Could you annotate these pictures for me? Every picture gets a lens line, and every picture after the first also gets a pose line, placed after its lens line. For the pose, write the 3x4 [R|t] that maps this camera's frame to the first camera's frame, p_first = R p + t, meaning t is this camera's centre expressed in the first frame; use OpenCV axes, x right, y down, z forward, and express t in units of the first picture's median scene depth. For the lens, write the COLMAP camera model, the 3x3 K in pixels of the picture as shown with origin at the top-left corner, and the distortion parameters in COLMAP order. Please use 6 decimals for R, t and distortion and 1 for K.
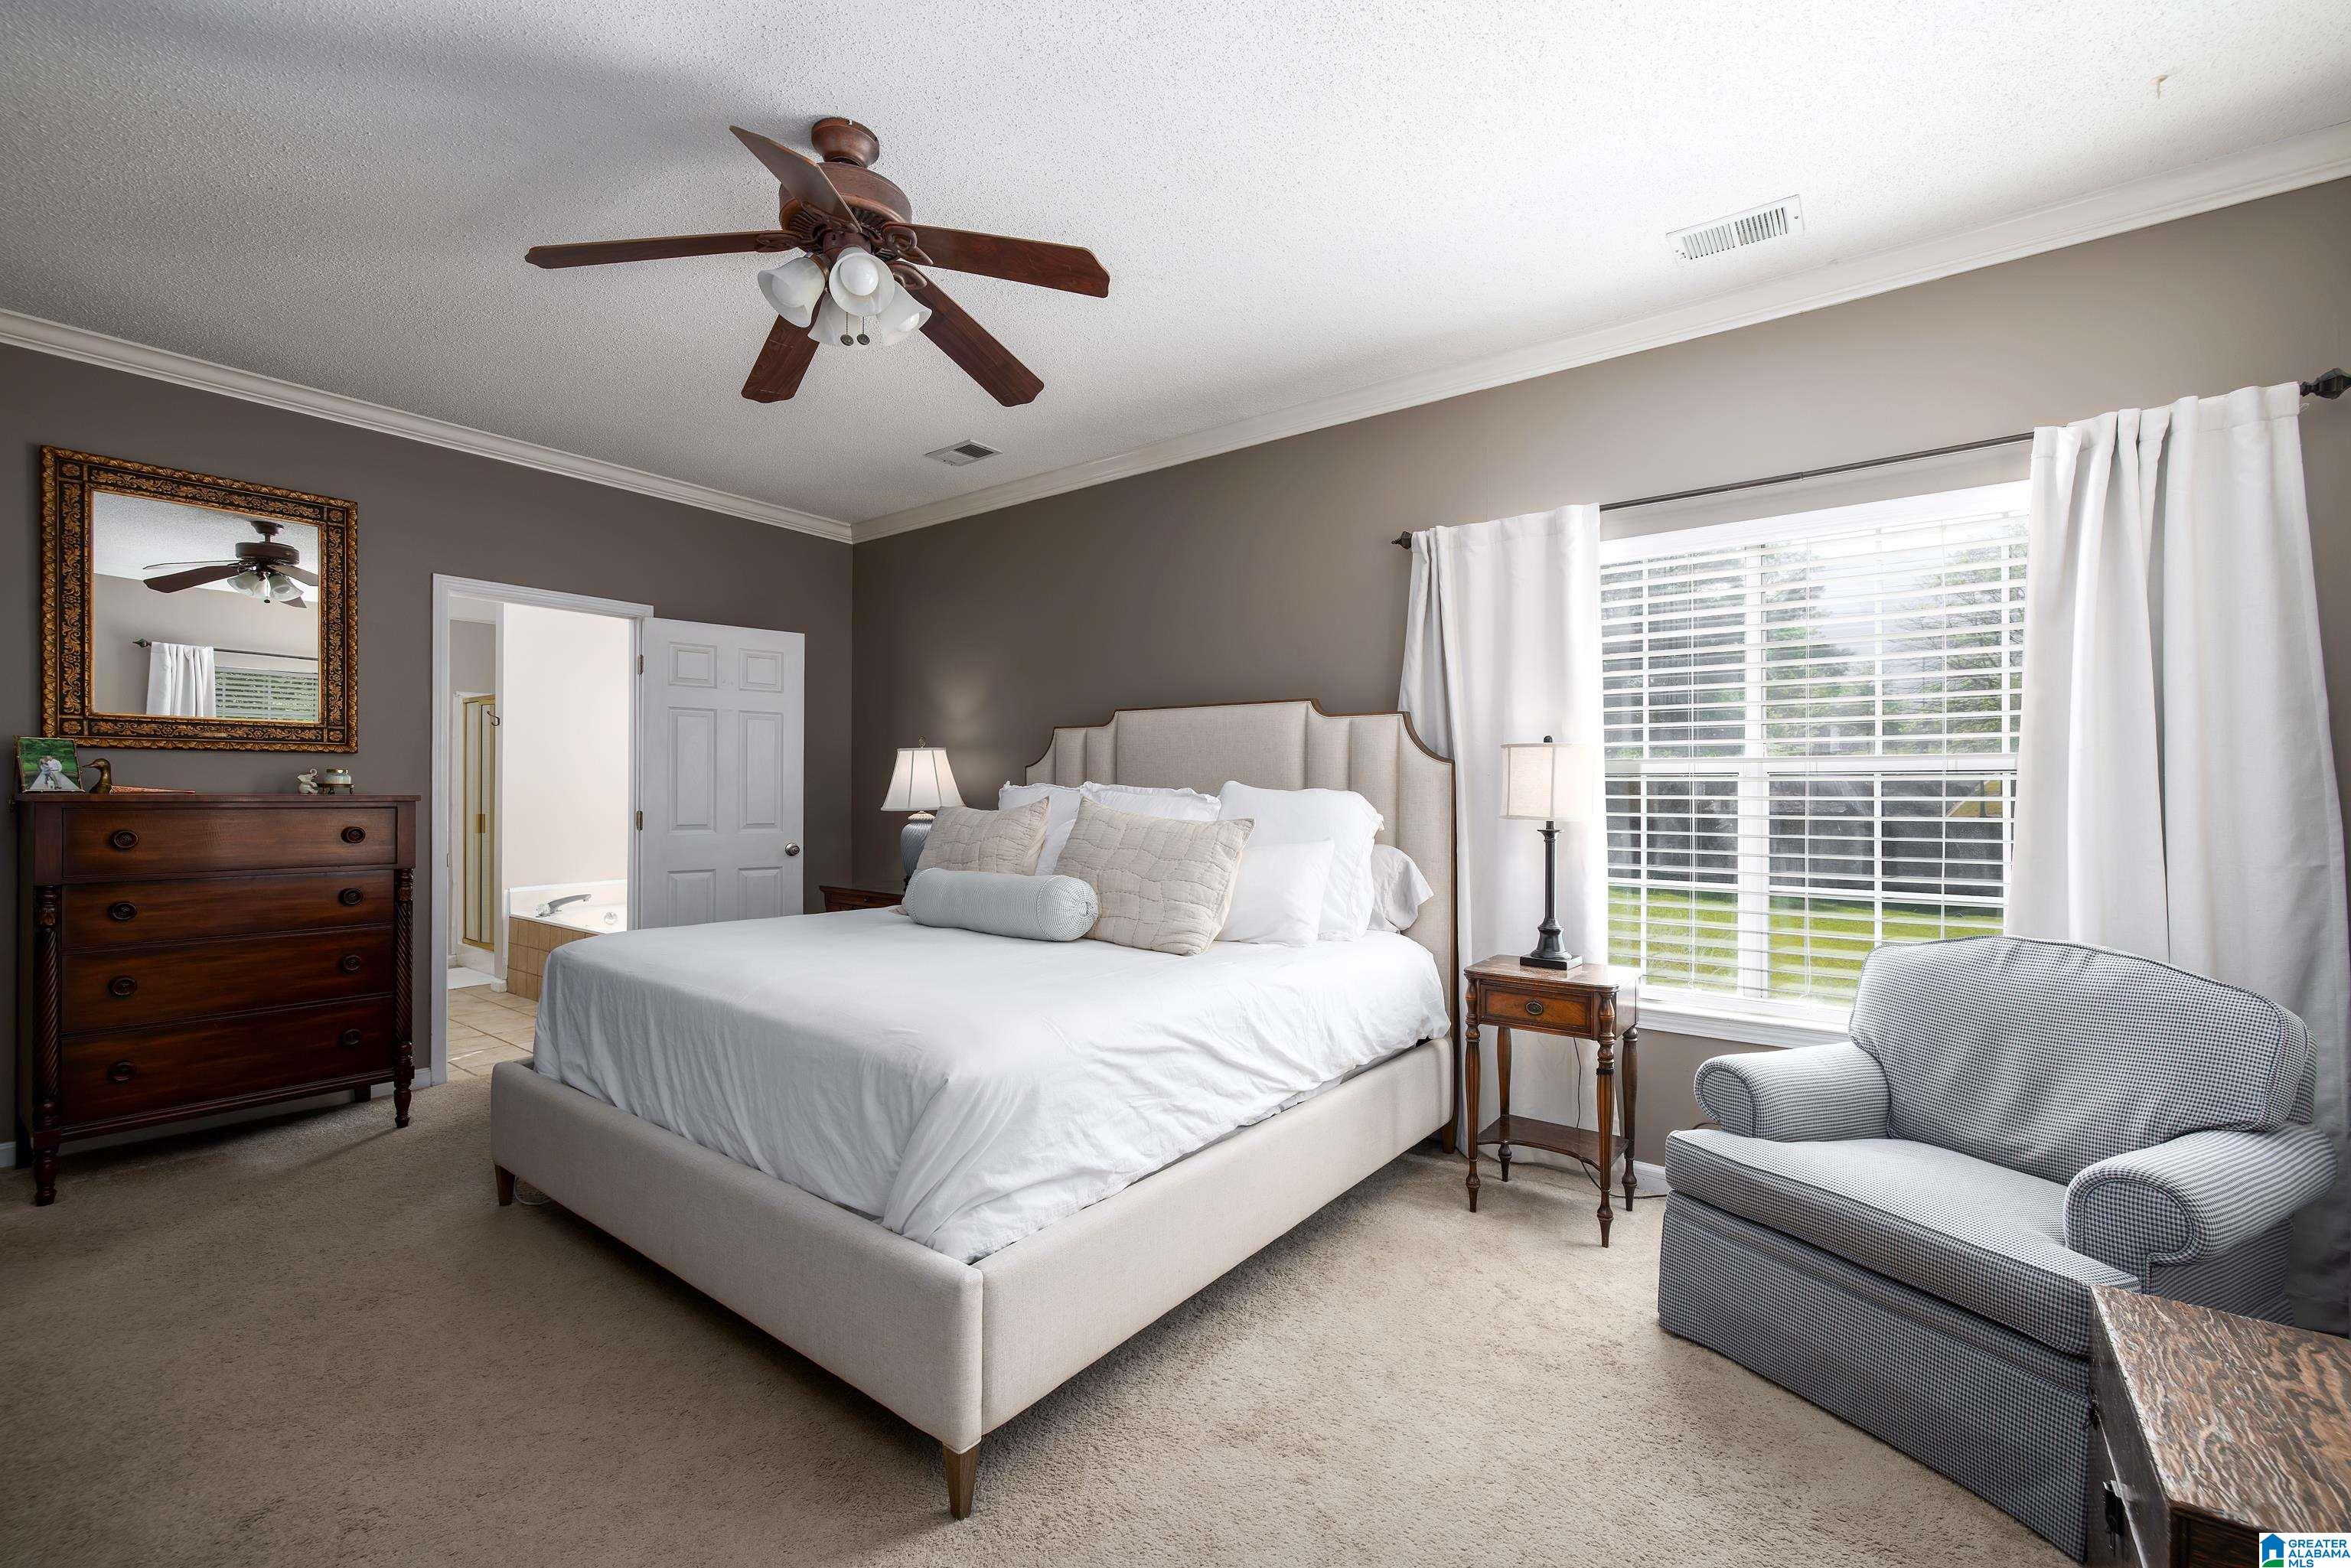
lens RADIAL K [[967.3, 0, 1178.3], [0, 967.3, 795.3], [0, 0, 1]] dist [-0.002319, -0.000447]
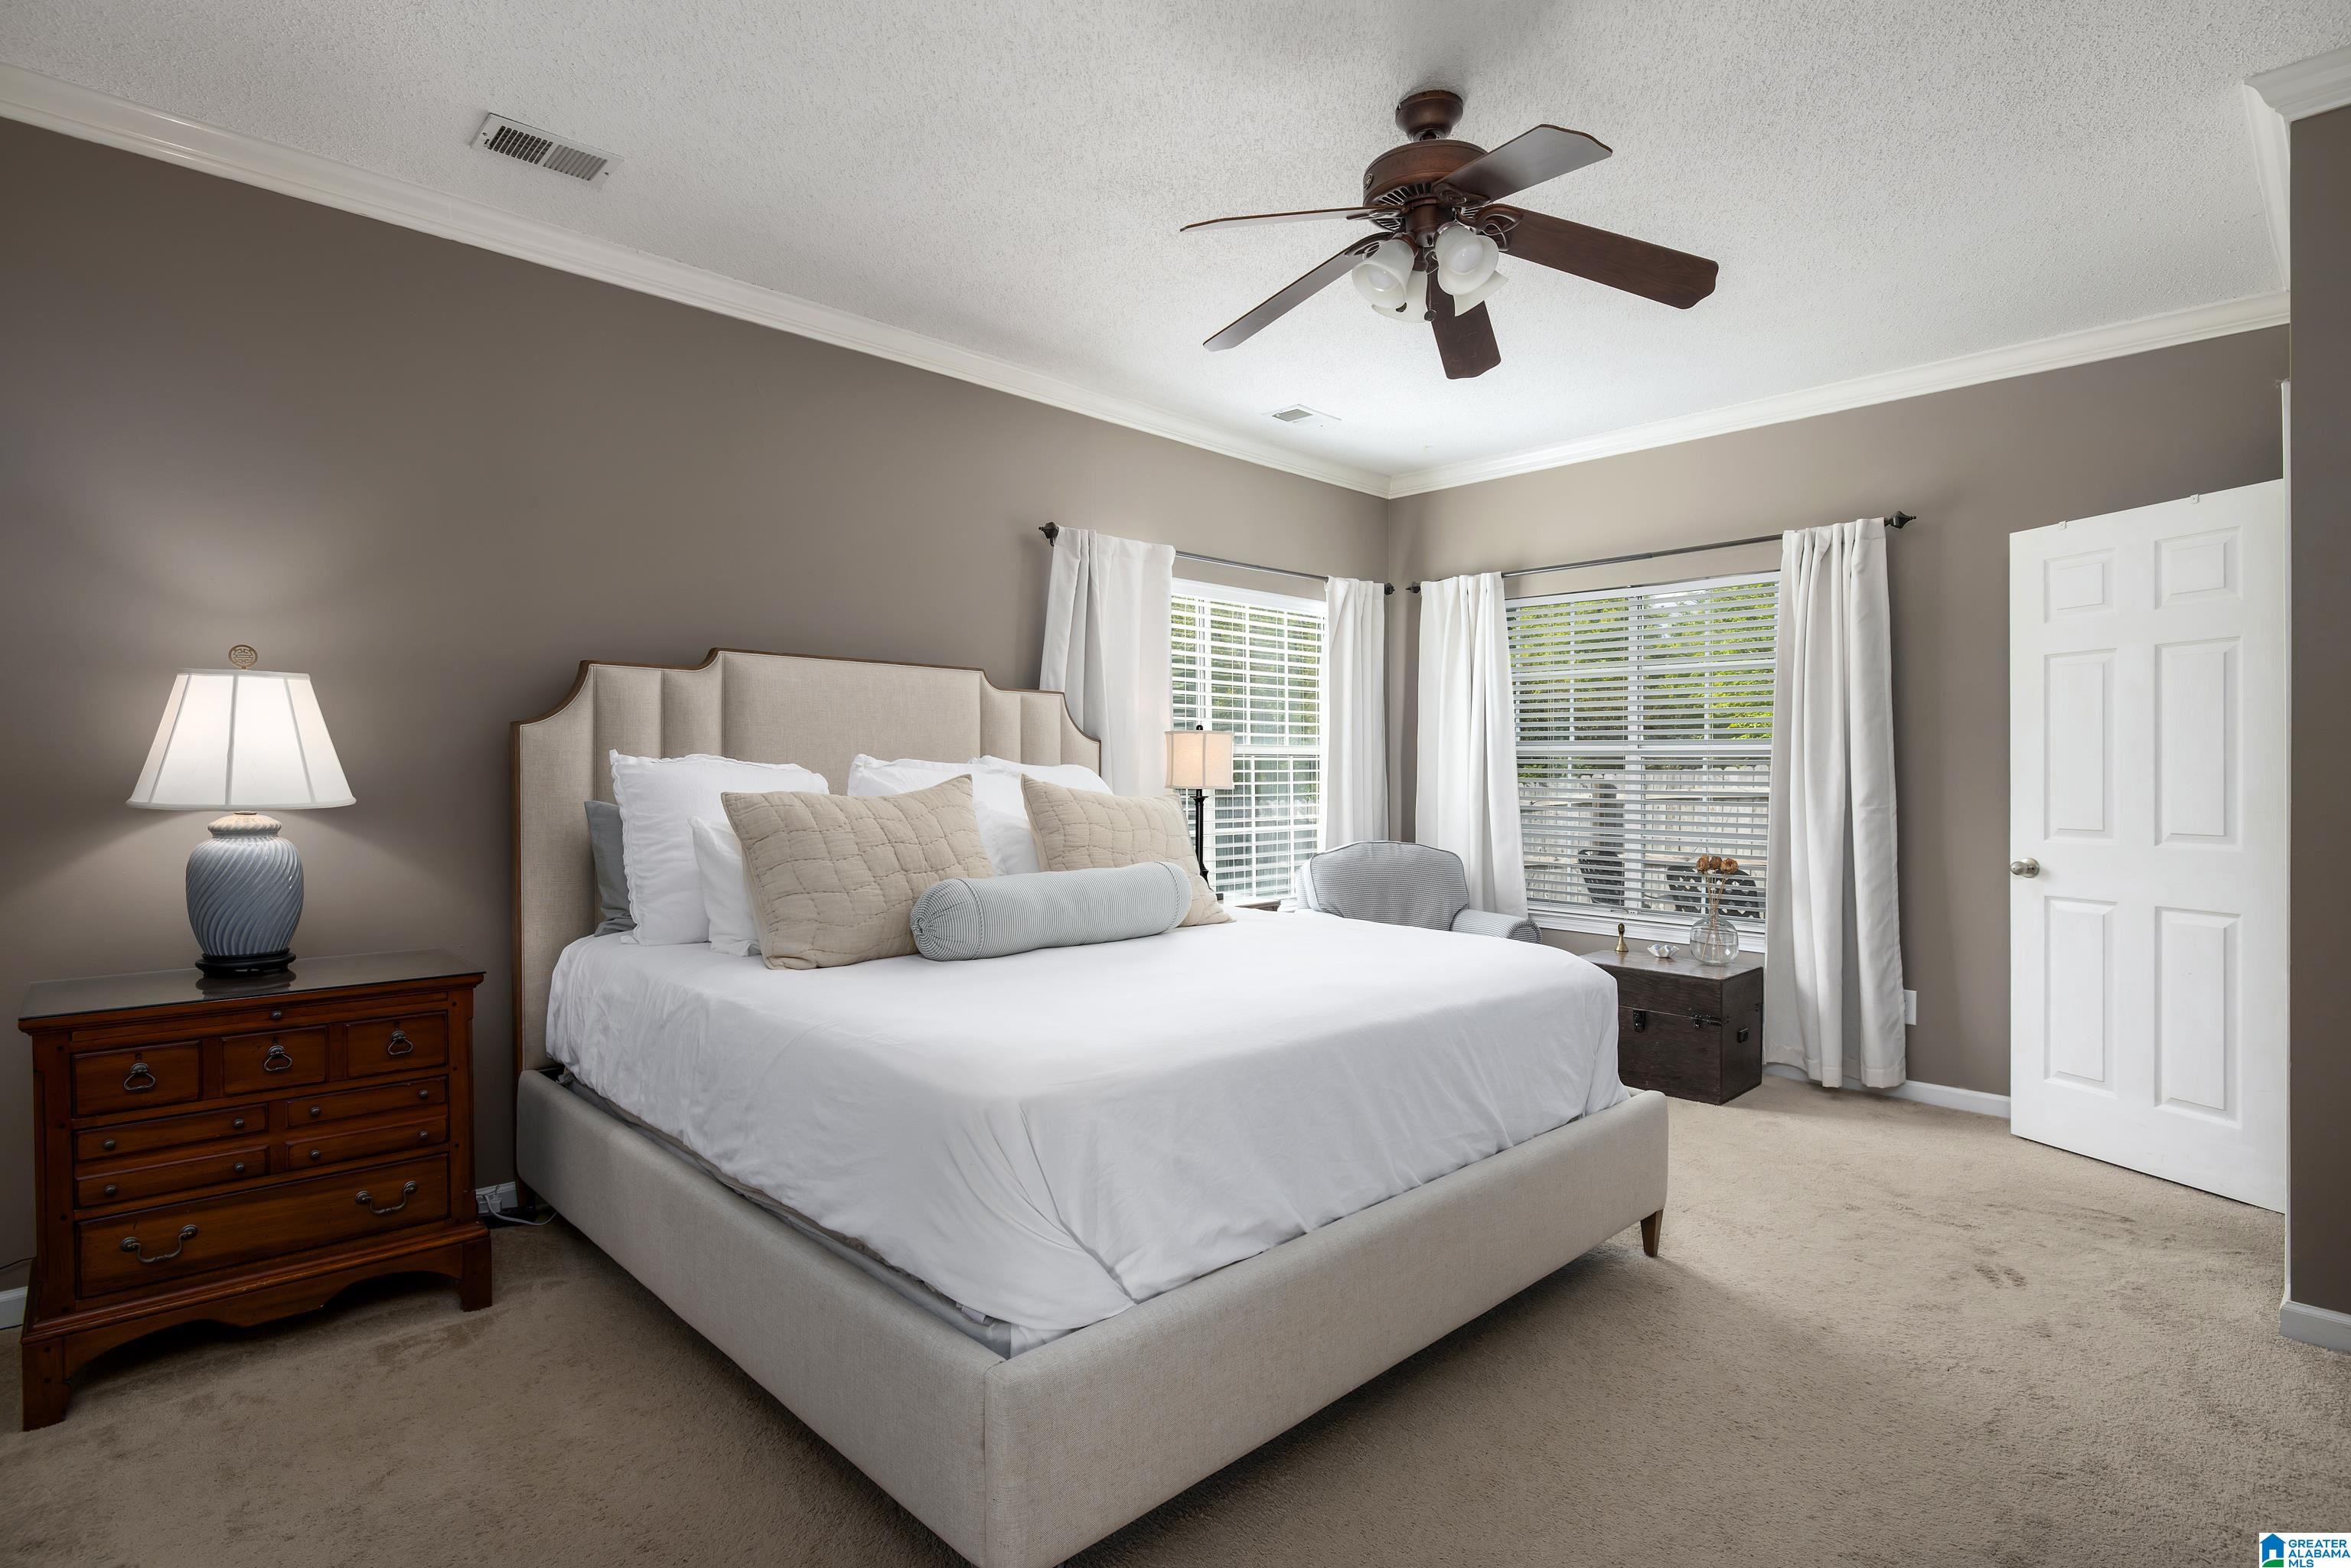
lens RADIAL K [[1188.9, 0, 1179.4], [0, 1188.9, 766.9], [0, 0, 1]] dist [-0.002797, -0.000109]
pose [[0.127461, -0.006223, 0.991824, -1.187510], [-0.003585, 0.999971, 0.006735, -0.014788], [-0.991837, -0.004414, 0.127435, 0.799014]]
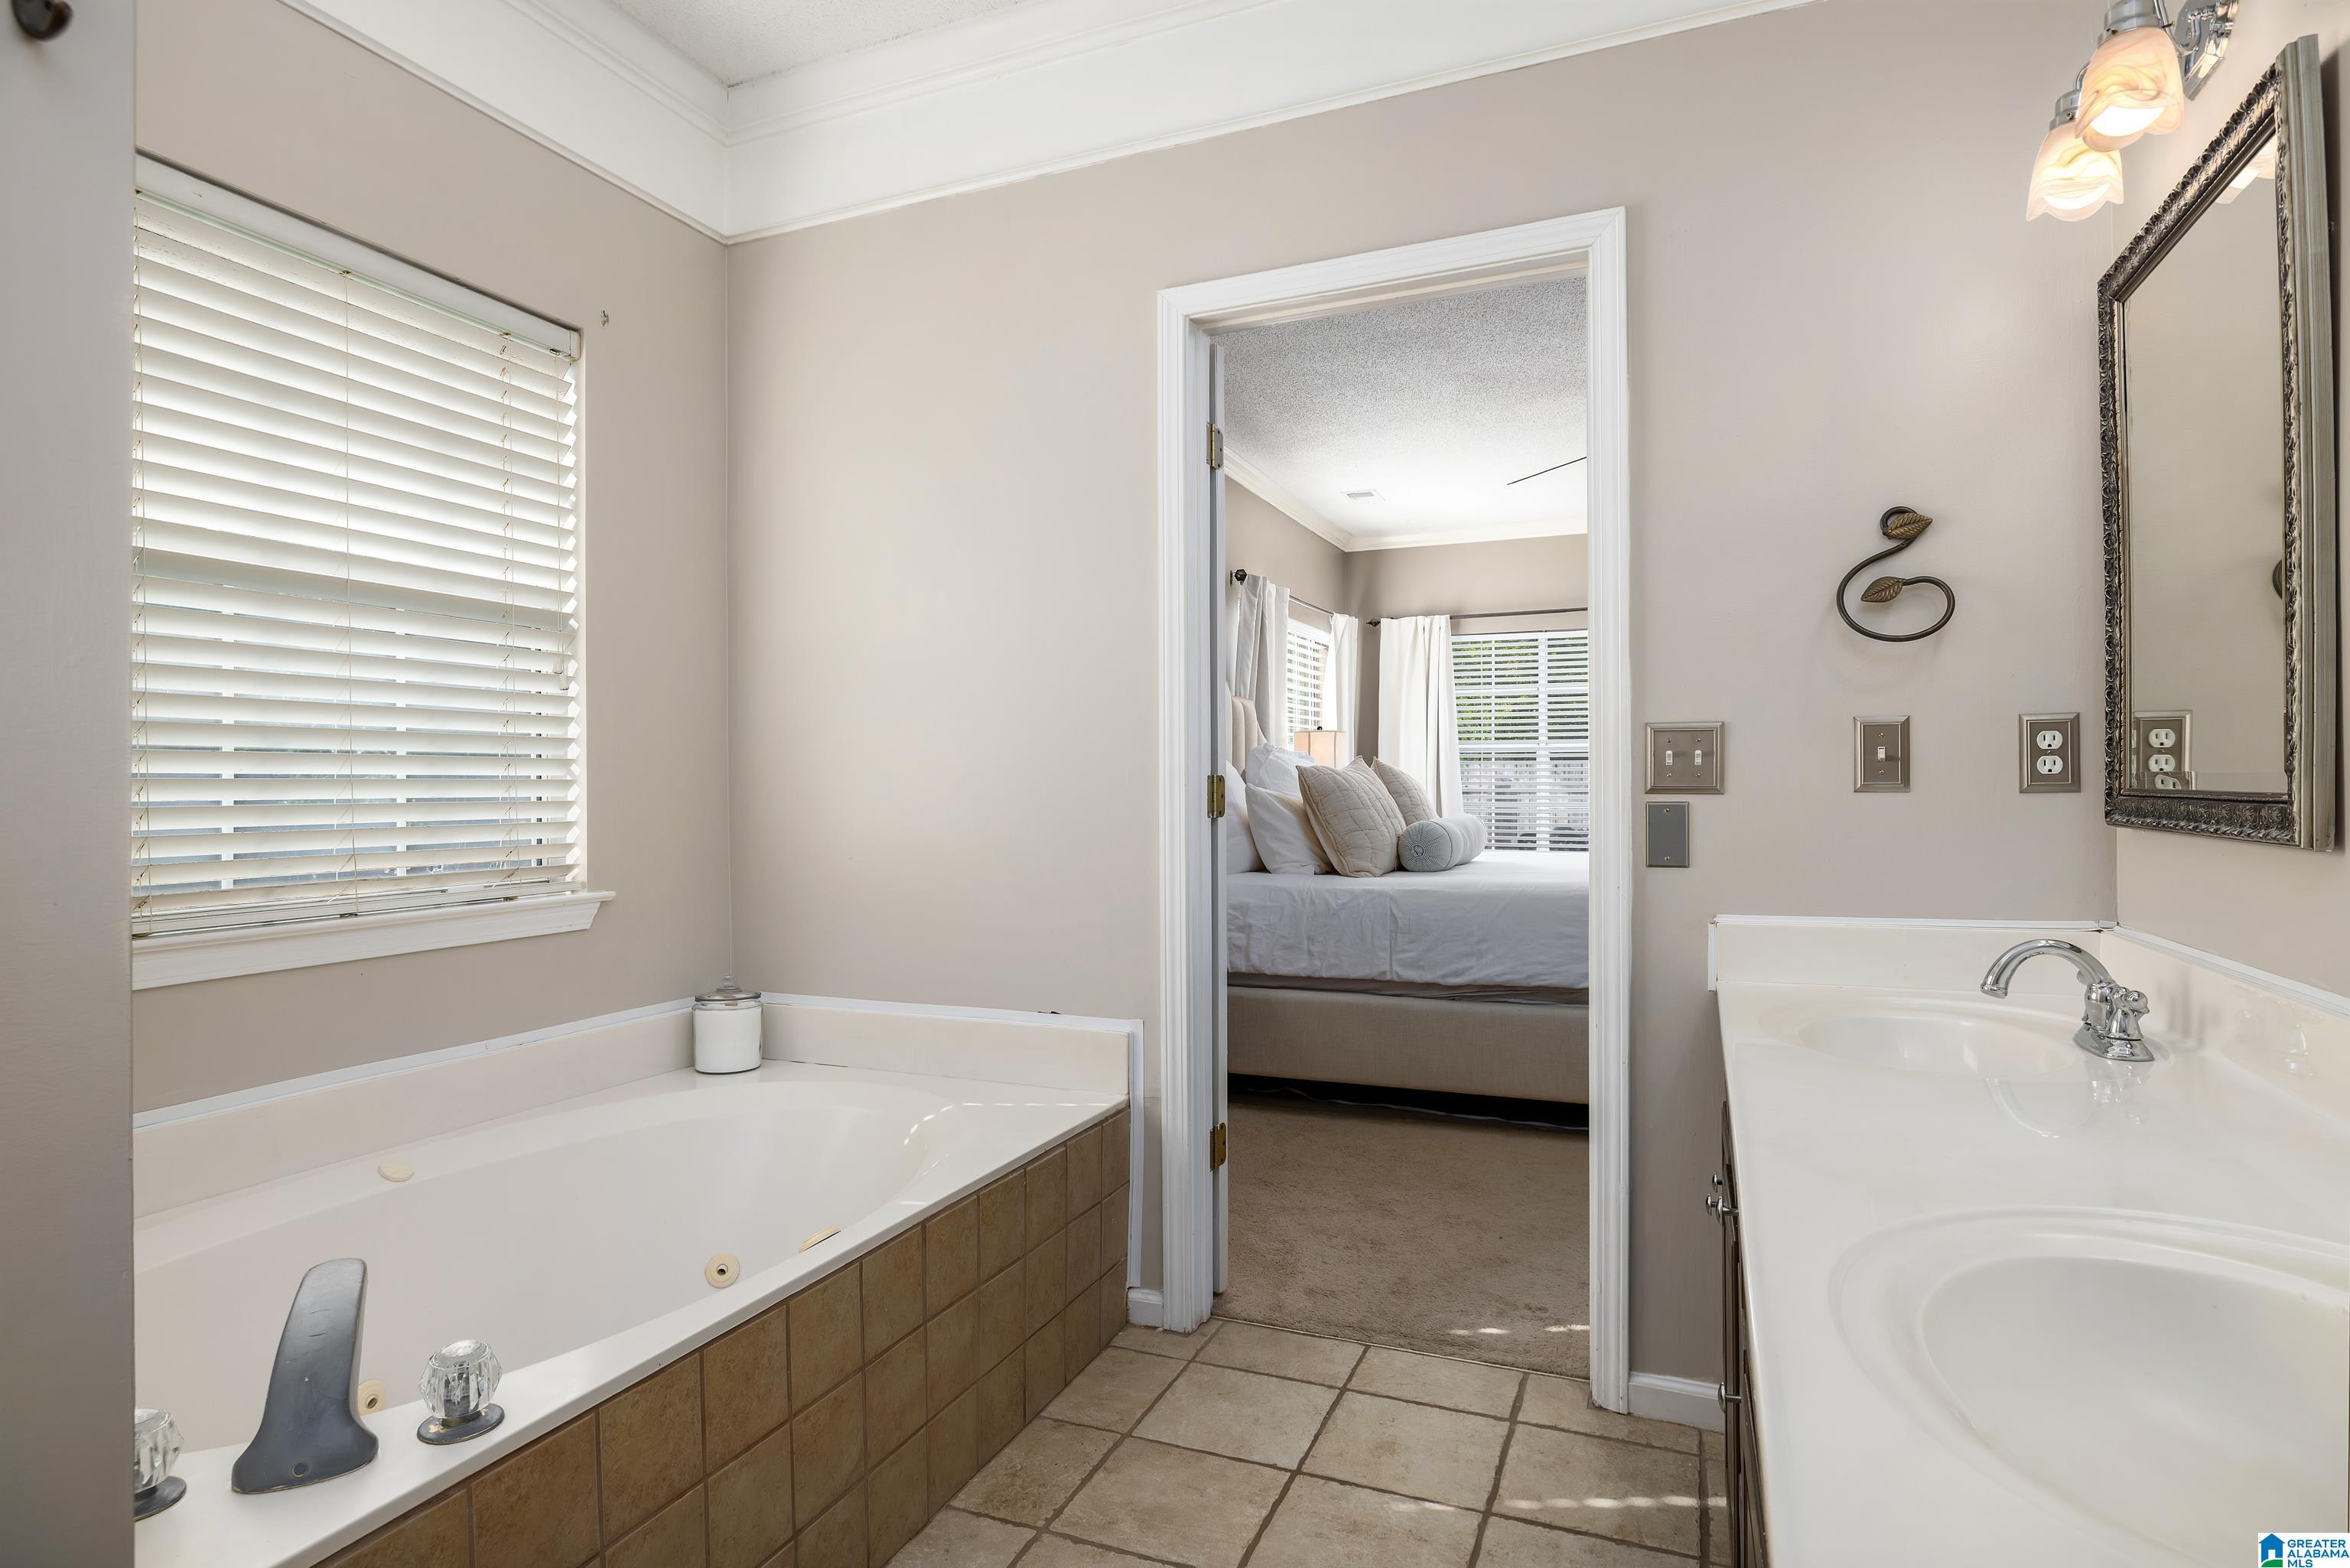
lens RADIAL K [[1272.6, 0, 1172.3], [0, 1272.6, 780.2], [0, 0, 1]] dist [0.000255, -0.000009]
pose [[-0.265408, -0.005849, 0.964118, -1.701015], [0.003173, 0.999971, 0.006940, 0.017545], [-0.964131, 0.004901, -0.265382, 1.797061]]
